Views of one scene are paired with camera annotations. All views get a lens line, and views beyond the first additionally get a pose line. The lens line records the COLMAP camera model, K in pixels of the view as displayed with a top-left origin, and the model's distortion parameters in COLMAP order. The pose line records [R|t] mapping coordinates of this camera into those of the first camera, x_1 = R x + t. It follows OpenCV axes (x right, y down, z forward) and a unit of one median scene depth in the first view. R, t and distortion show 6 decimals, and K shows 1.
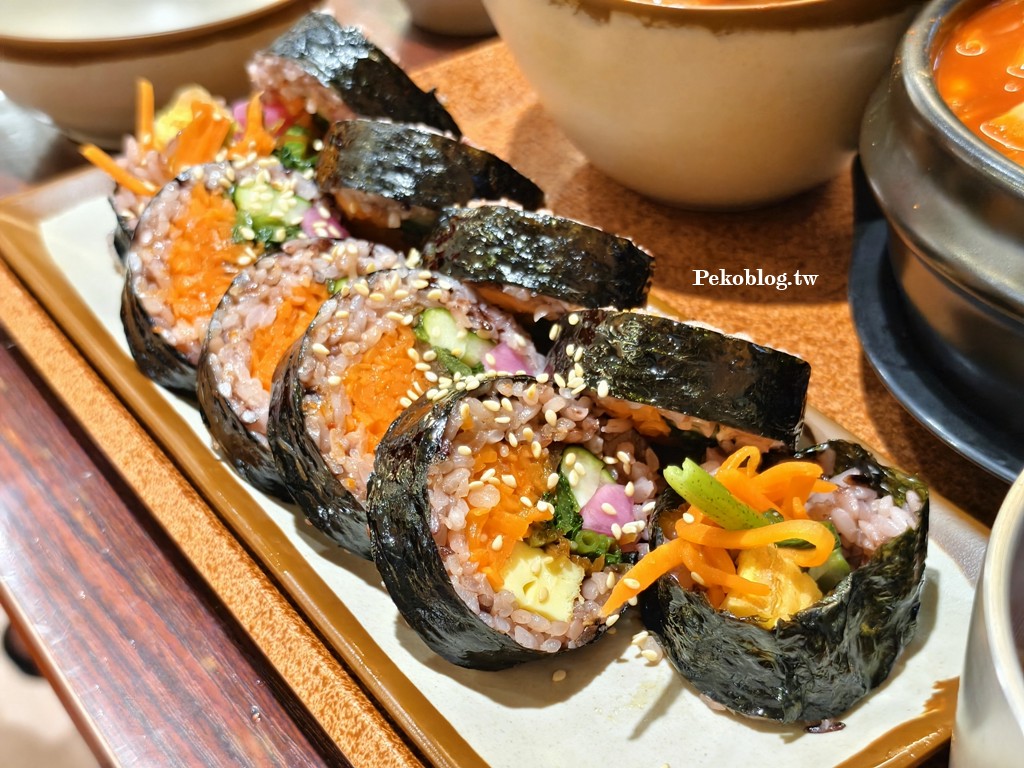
lens RADIAL K [[1480.4, 0, 512.7], [0, 1480.4, 383.1], [0, 0, 1]] dist [0.022012, 0.000000]
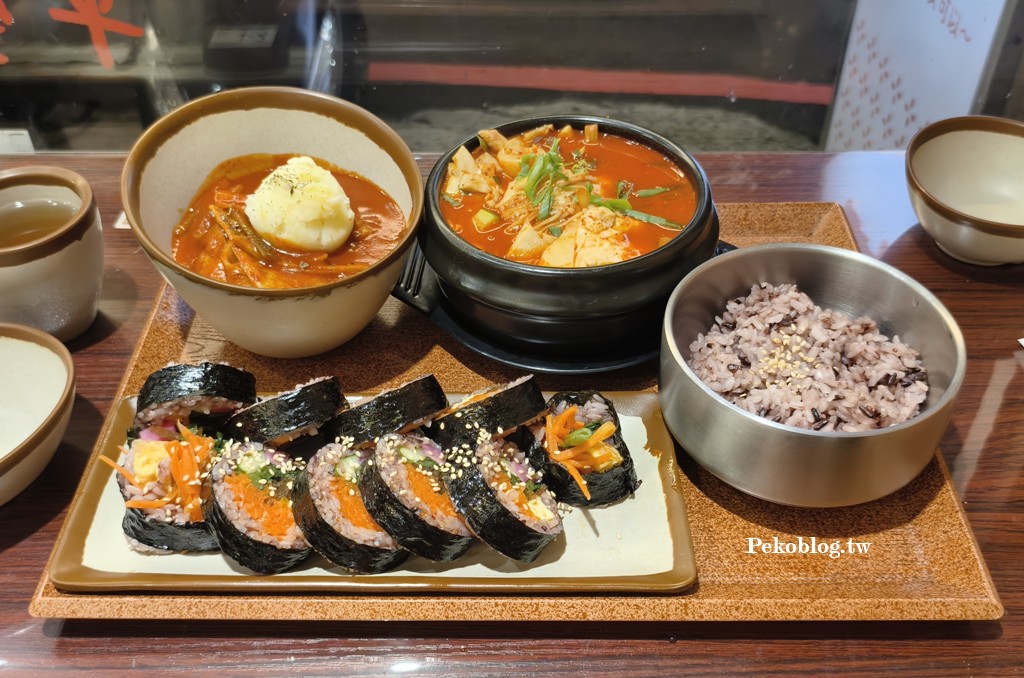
lens RADIAL K [[937.2, 0, 512.8], [0, 937.2, 339.9], [0, 0, 1]] dist [-0.006218, -0.000803]
pose [[0.606474, -0.511169, 0.609012, -0.748812], [0.504491, 0.839415, 0.202167, -0.401860], [-0.614555, 0.184632, 0.766964, -0.167958]]
